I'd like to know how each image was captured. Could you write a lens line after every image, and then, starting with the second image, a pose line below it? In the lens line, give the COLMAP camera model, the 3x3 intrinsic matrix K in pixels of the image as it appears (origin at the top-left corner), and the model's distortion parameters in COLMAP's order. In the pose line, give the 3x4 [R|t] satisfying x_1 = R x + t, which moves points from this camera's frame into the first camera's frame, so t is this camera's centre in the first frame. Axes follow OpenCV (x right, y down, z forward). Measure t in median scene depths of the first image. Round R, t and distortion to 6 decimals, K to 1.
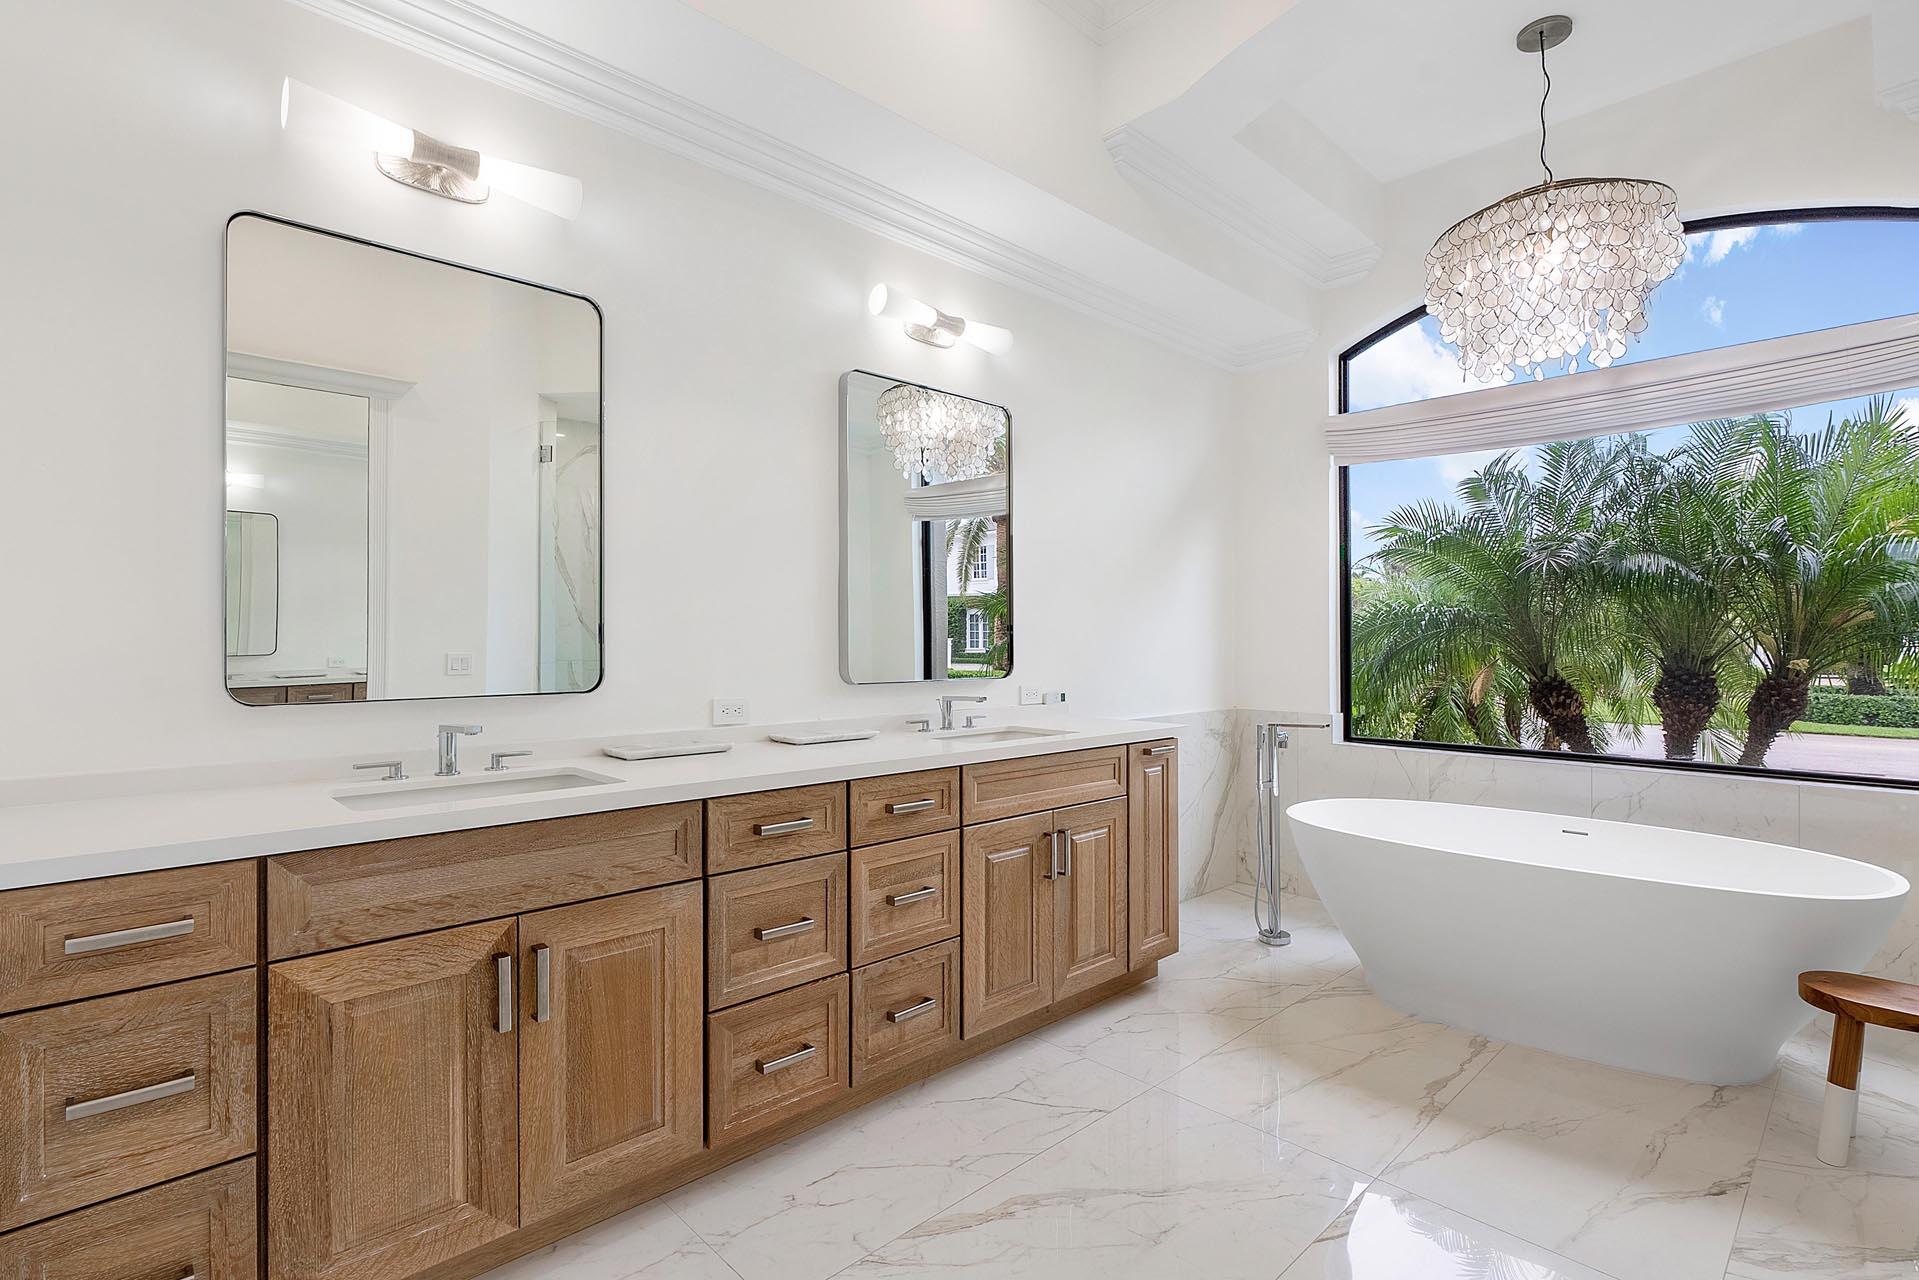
lens RADIAL K [[913.1, 0, 996.6], [0, 913.1, 625.0], [0, 0, 1]] dist [-0.020255, 0.003686]
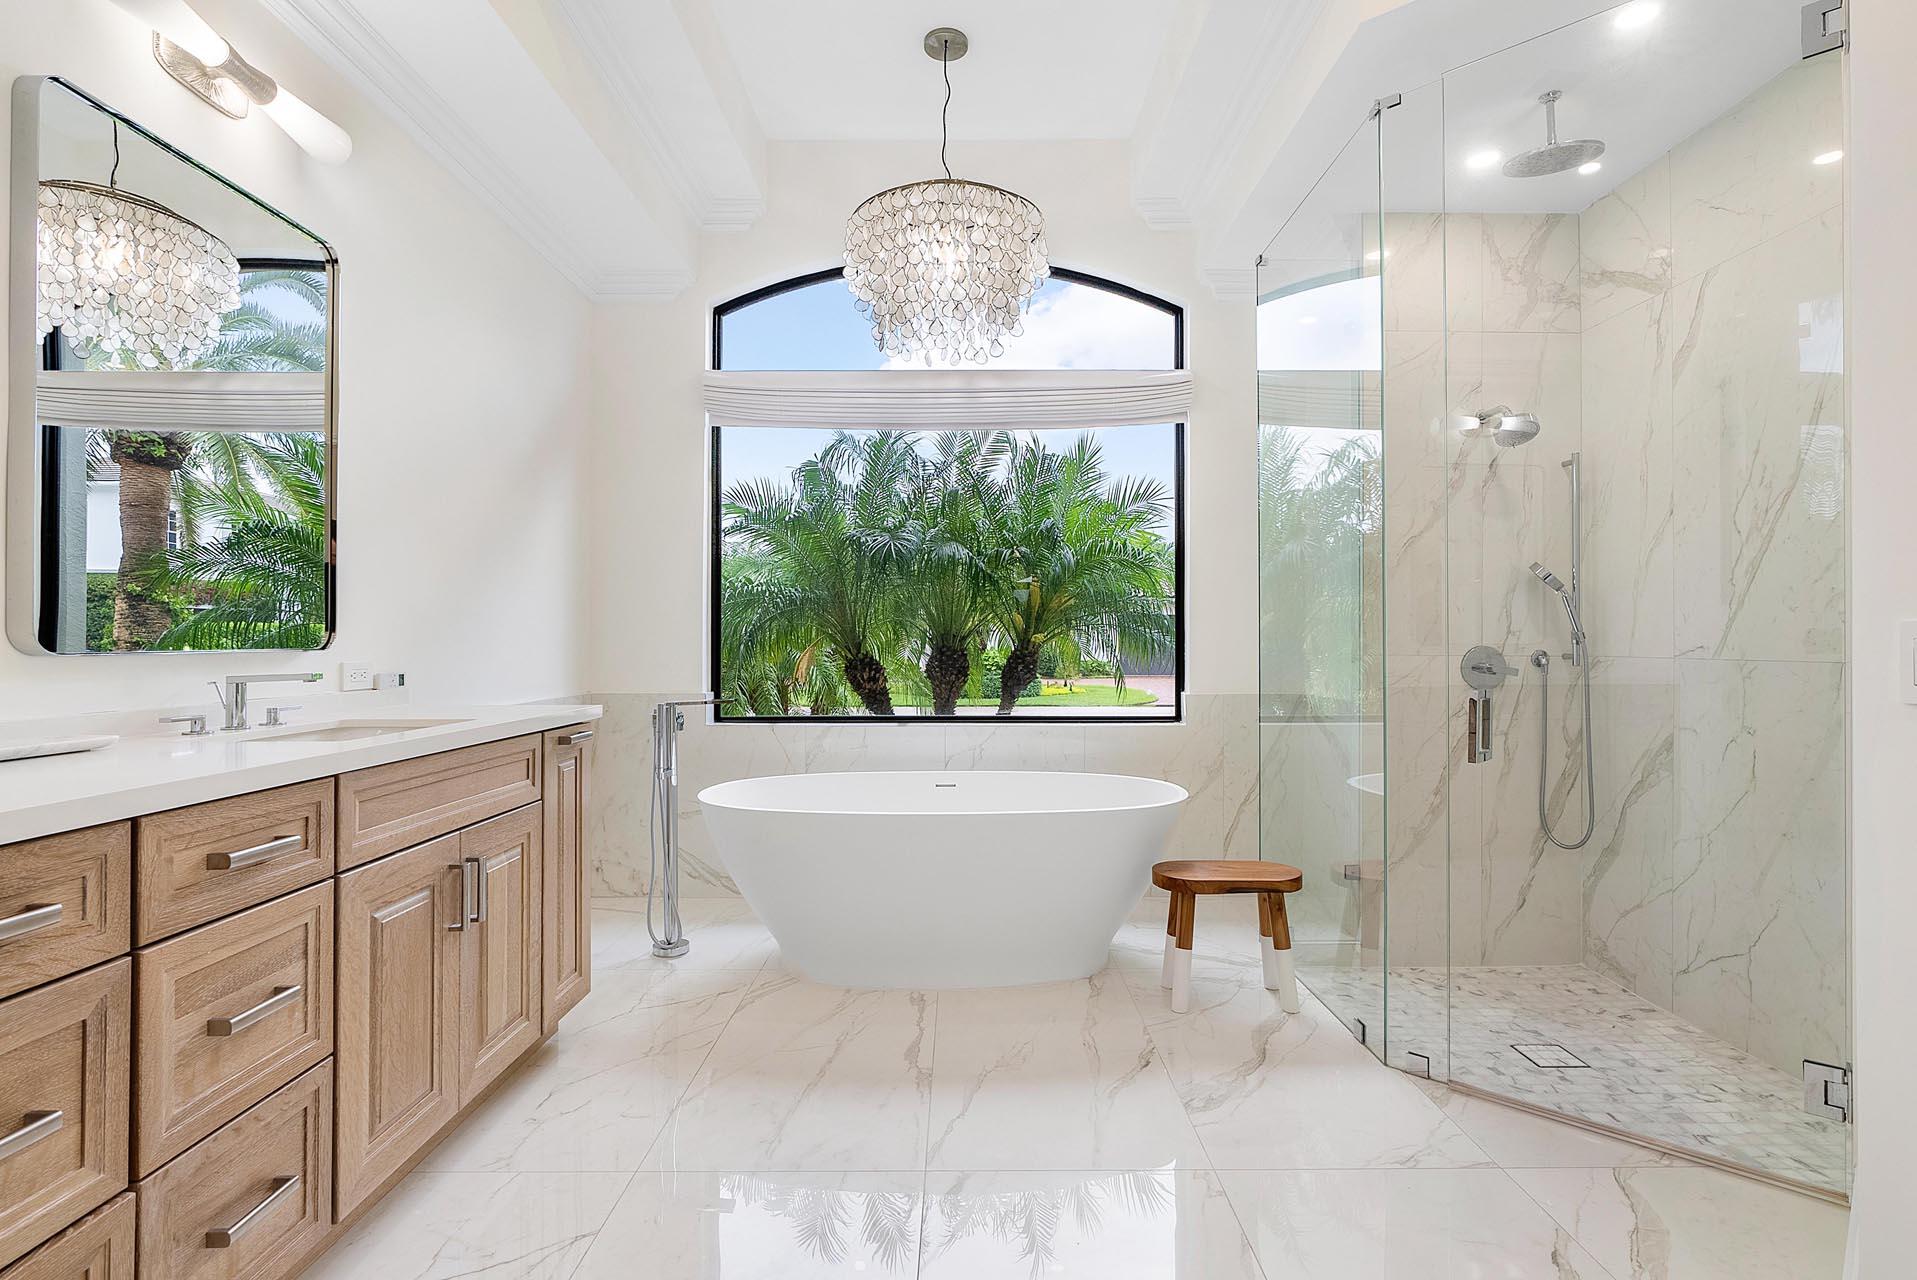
lens RADIAL K [[912.2, 0, 956.8], [0, 912.2, 624.7], [0, 0, 1]] dist [-0.020255, 0.003686]
pose [[0.702149, 0.009497, 0.711966, -0.144346], [-0.006033, 0.999955, -0.007389, 0.044817], [-0.712004, 0.000893, 0.702175, 0.224792]]
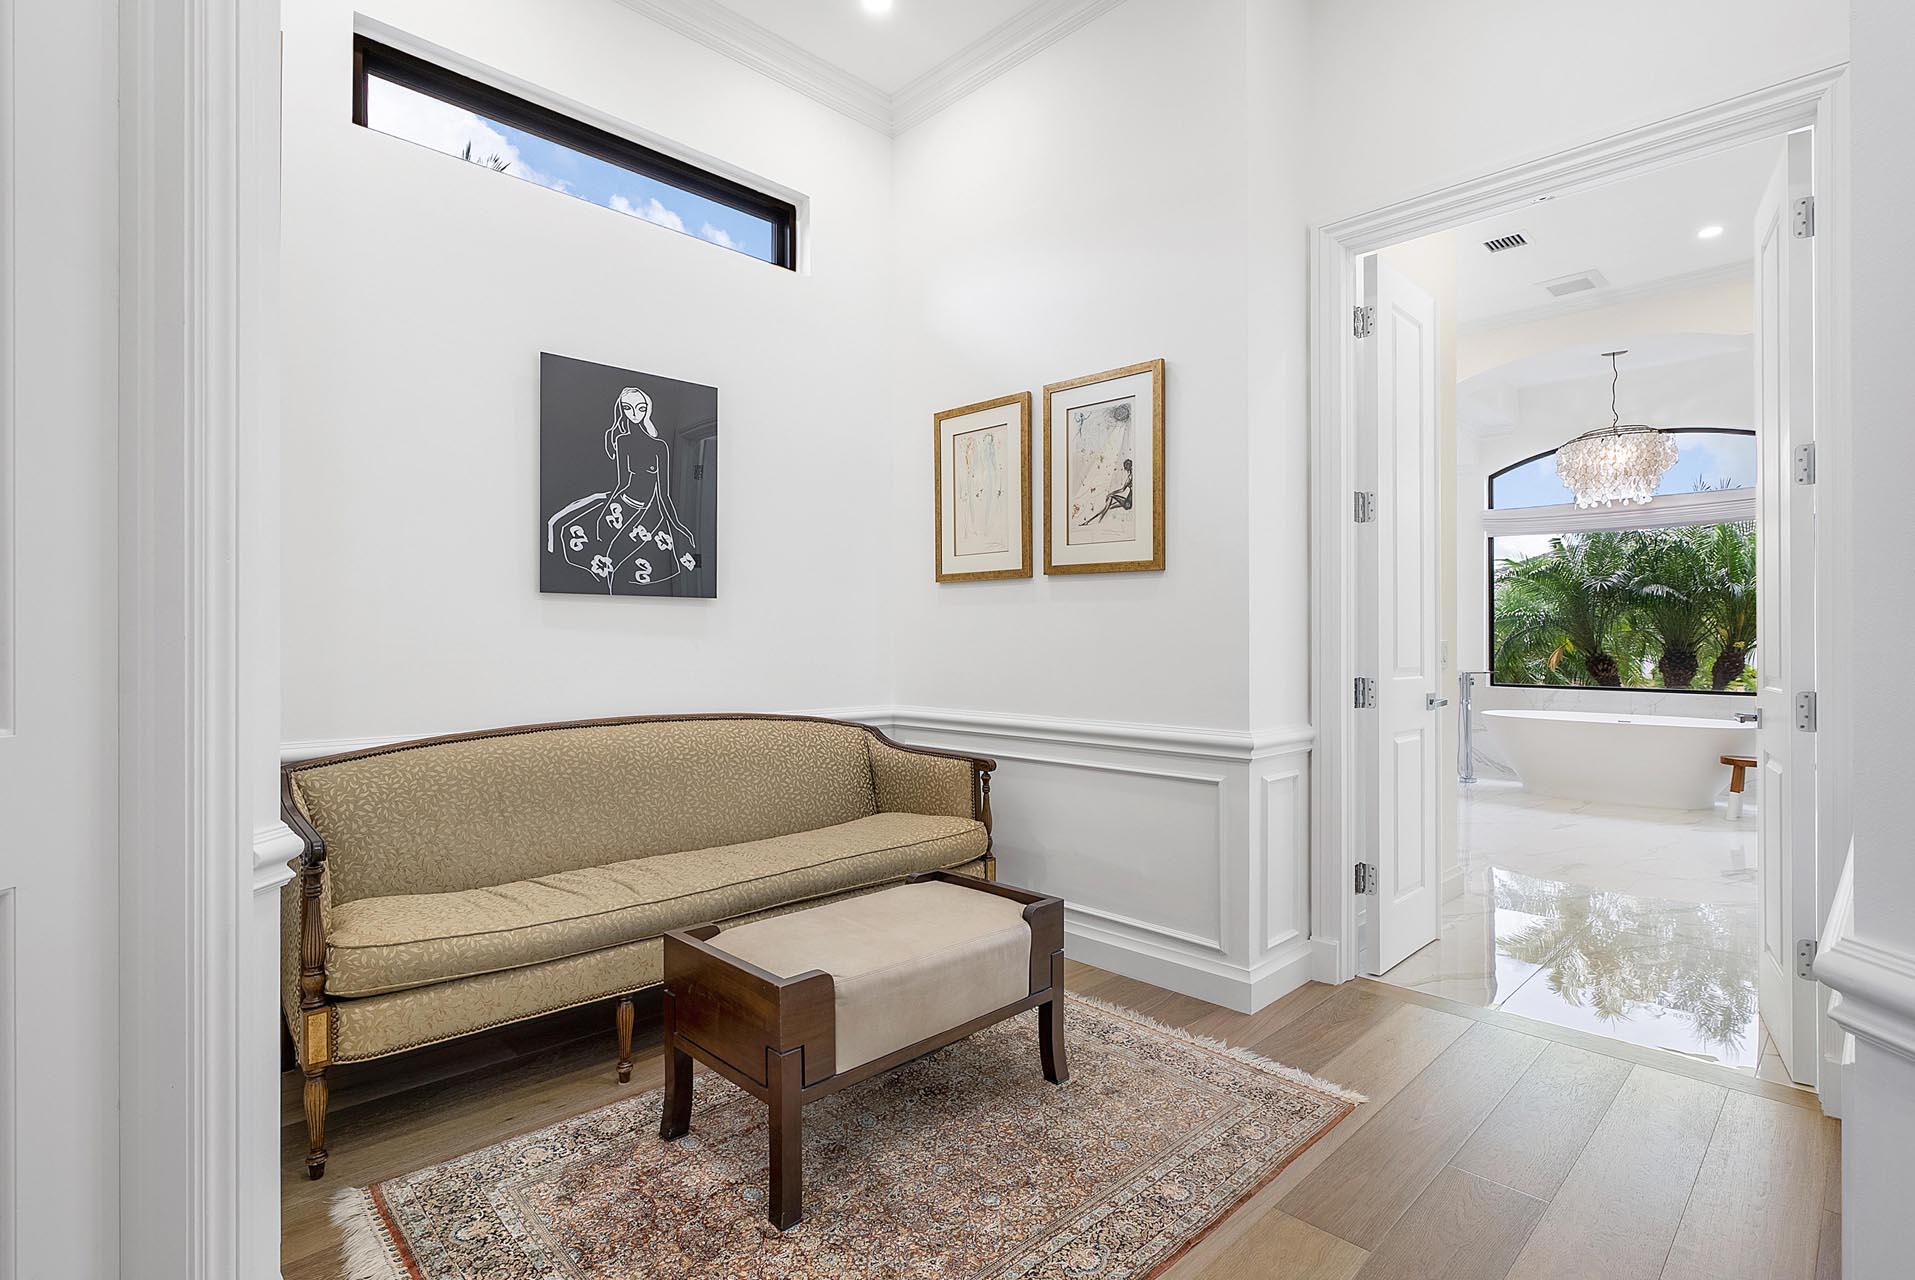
lens RADIAL K [[911.2, 0, 969.4], [0, 911.2, 613.3], [0, 0, 1]] dist [-0.020255, 0.003686]
pose [[0.999830, 0.006968, -0.017076, -0.857228], [-0.007134, 0.999928, -0.009669, 0.009467], [0.017007, 0.009790, 0.999807, -1.135736]]
